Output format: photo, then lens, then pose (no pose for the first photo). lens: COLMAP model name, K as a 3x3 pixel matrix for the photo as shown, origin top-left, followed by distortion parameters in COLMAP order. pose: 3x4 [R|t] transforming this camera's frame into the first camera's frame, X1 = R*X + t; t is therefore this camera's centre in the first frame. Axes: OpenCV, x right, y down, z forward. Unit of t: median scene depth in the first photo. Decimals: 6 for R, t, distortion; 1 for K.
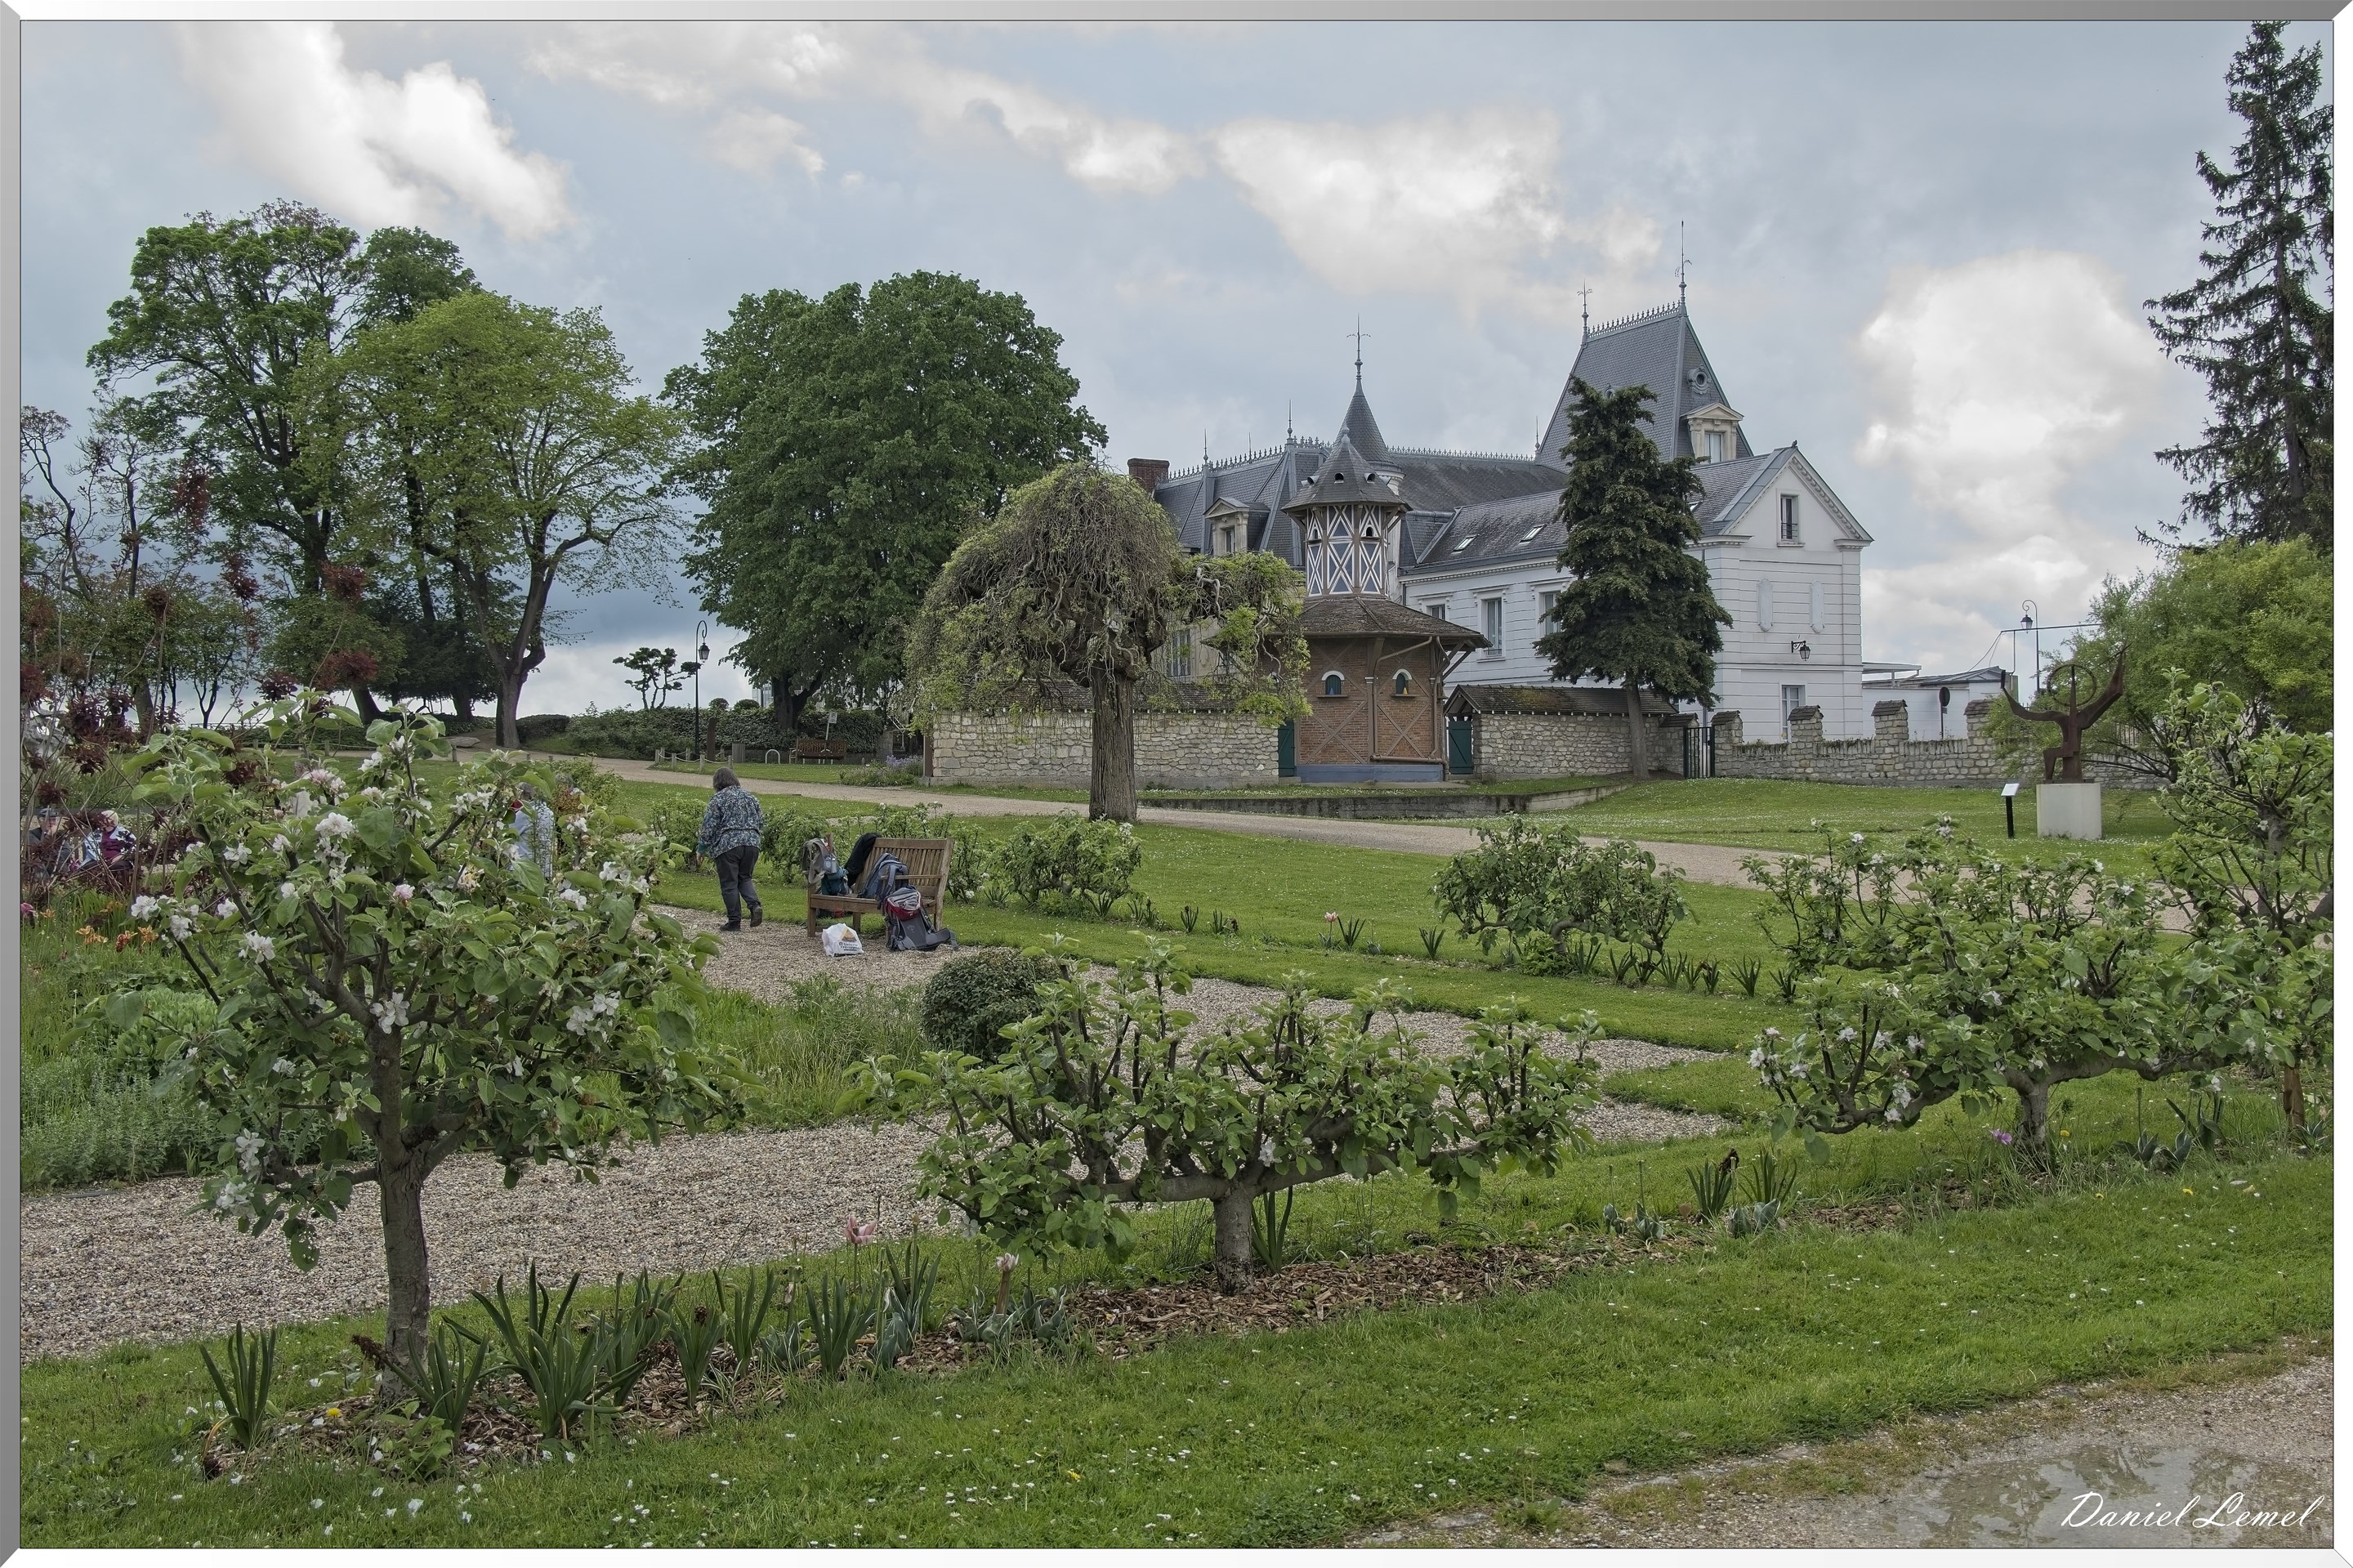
lens RADIAL K [[2388.8, 0, 1178.6], [0, 2388.8, 783.9], [0, 0, 1]] dist [0.051317, 0.000000]
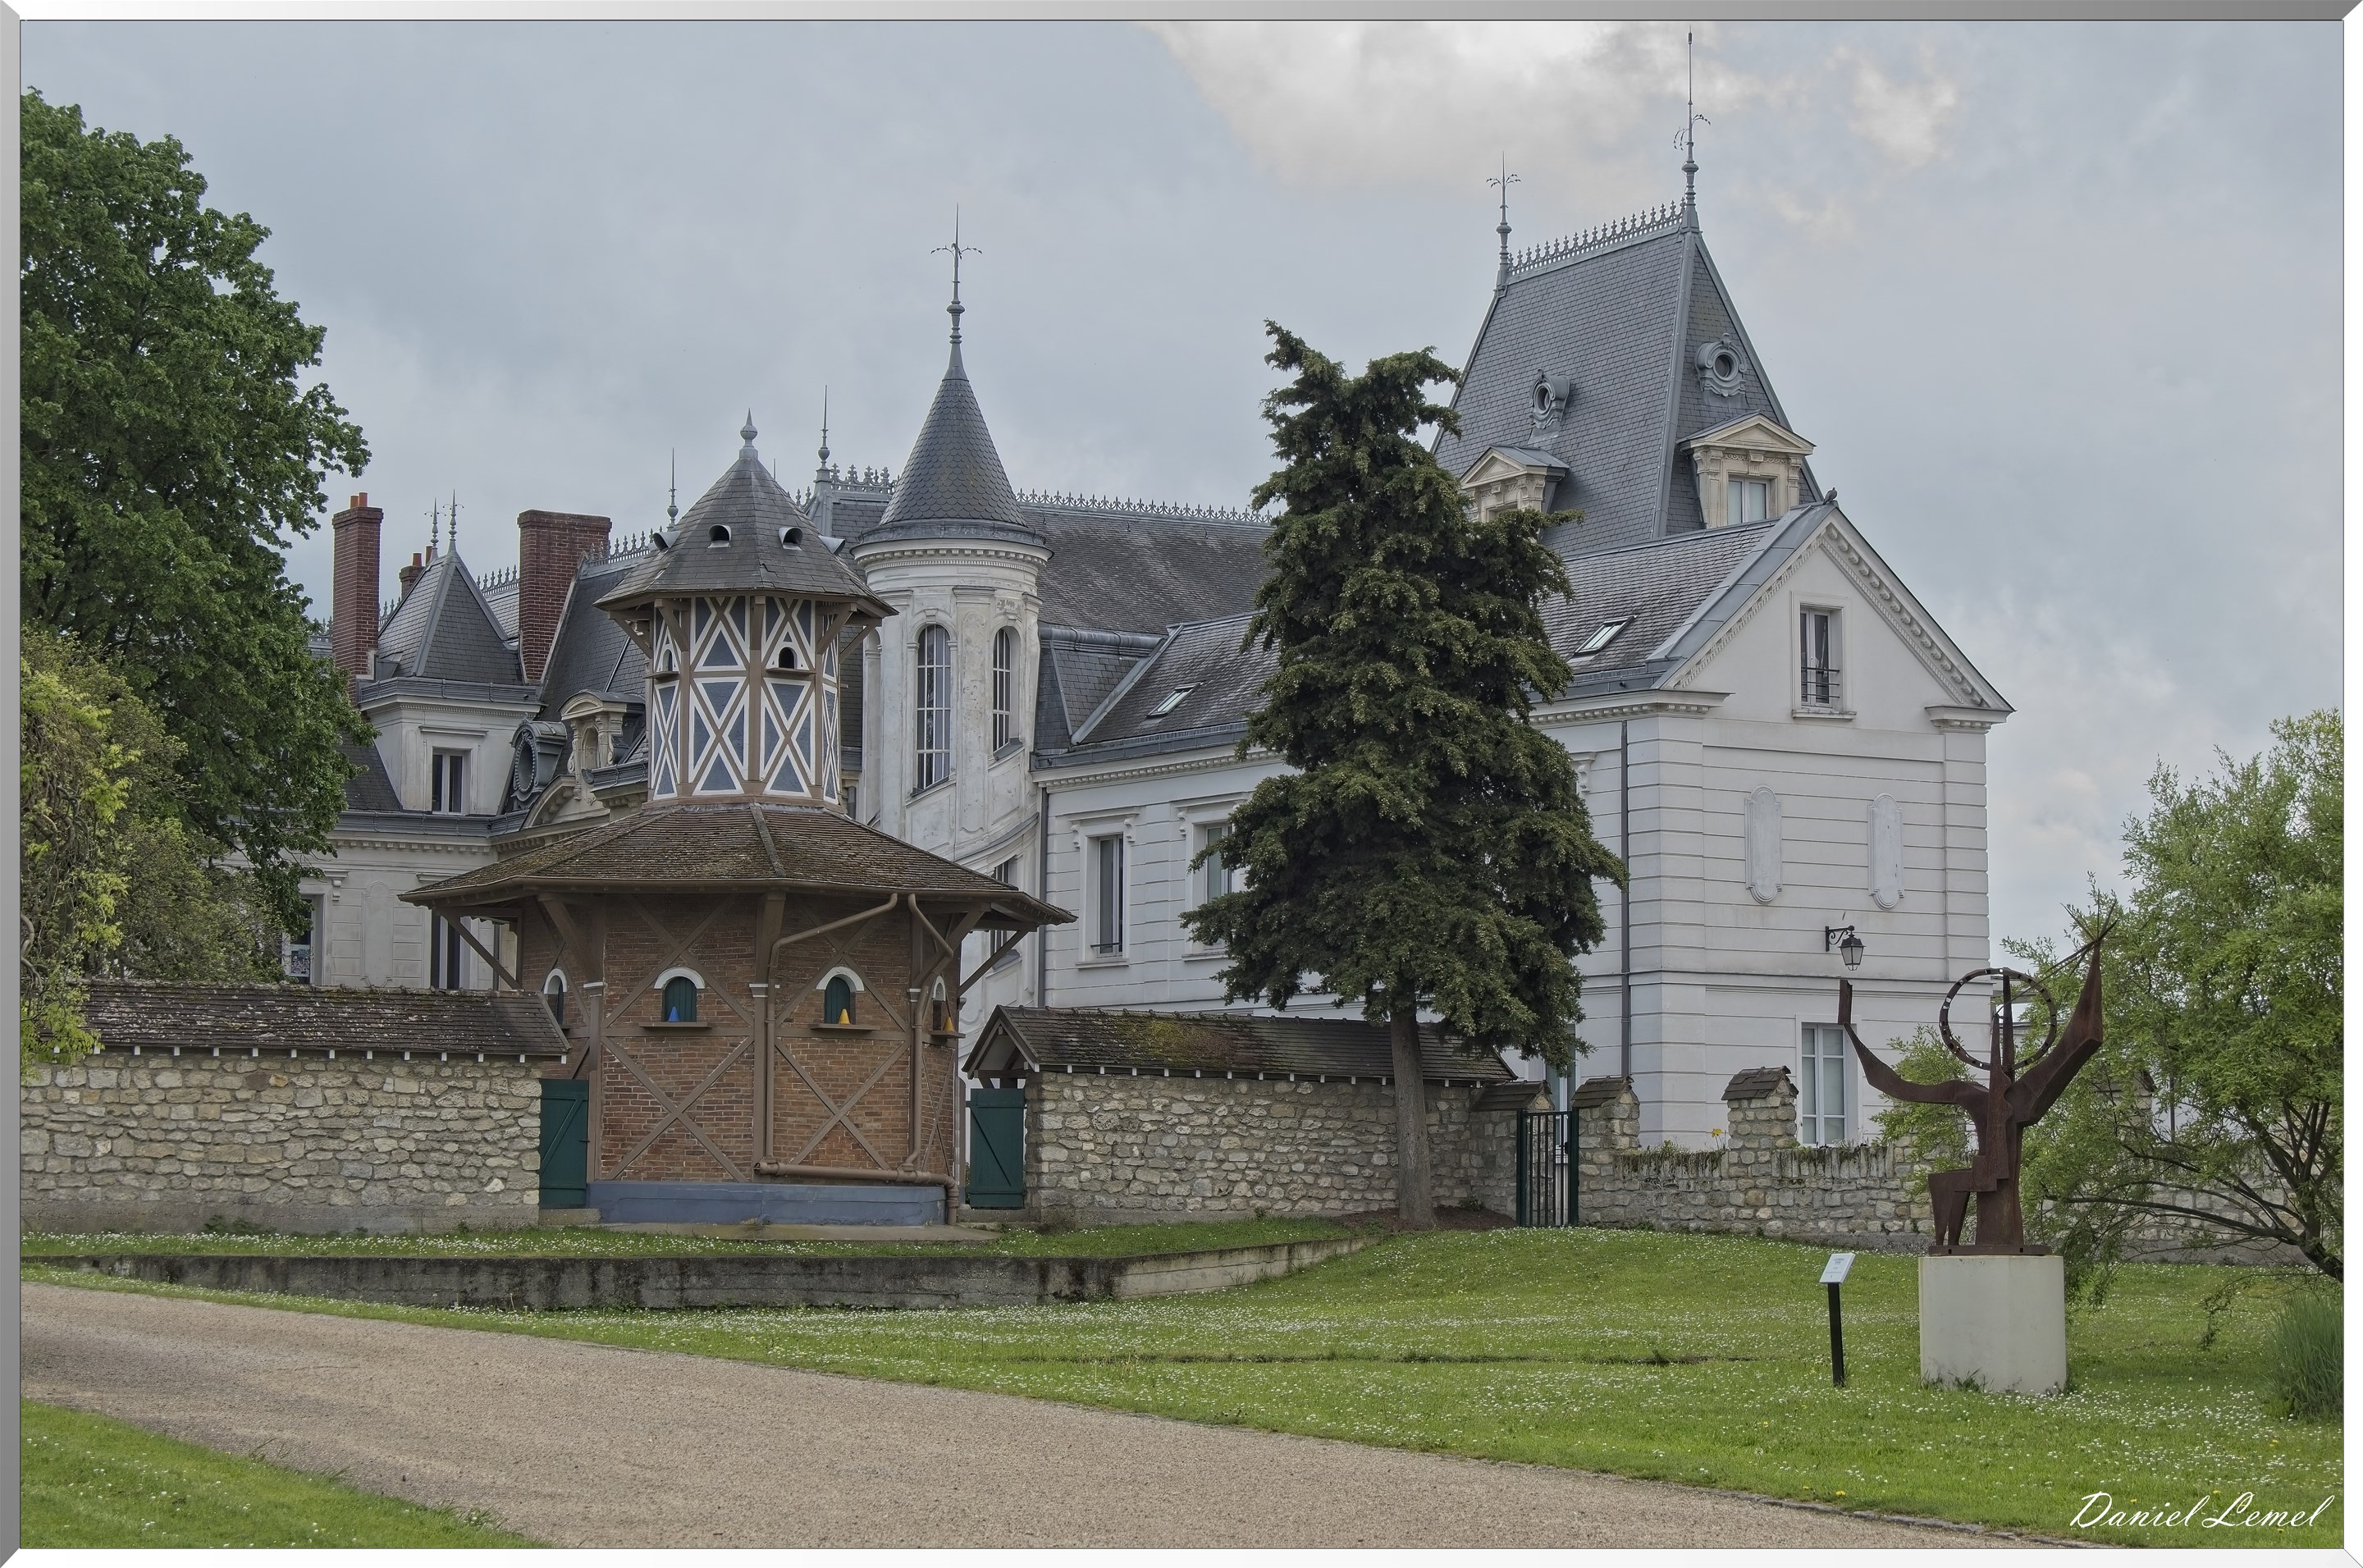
lens RADIAL K [[4877.5, 0, 1180.2], [0, 4877.5, 783.1], [0, 0, 1]] dist [0.007044, 0.000000]
pose [[0.999521, 0.019016, 0.024424, 0.126676], [-0.016764, 0.995864, -0.089297, -0.002451], [-0.026021, 0.088845, 0.995706, 0.094438]]
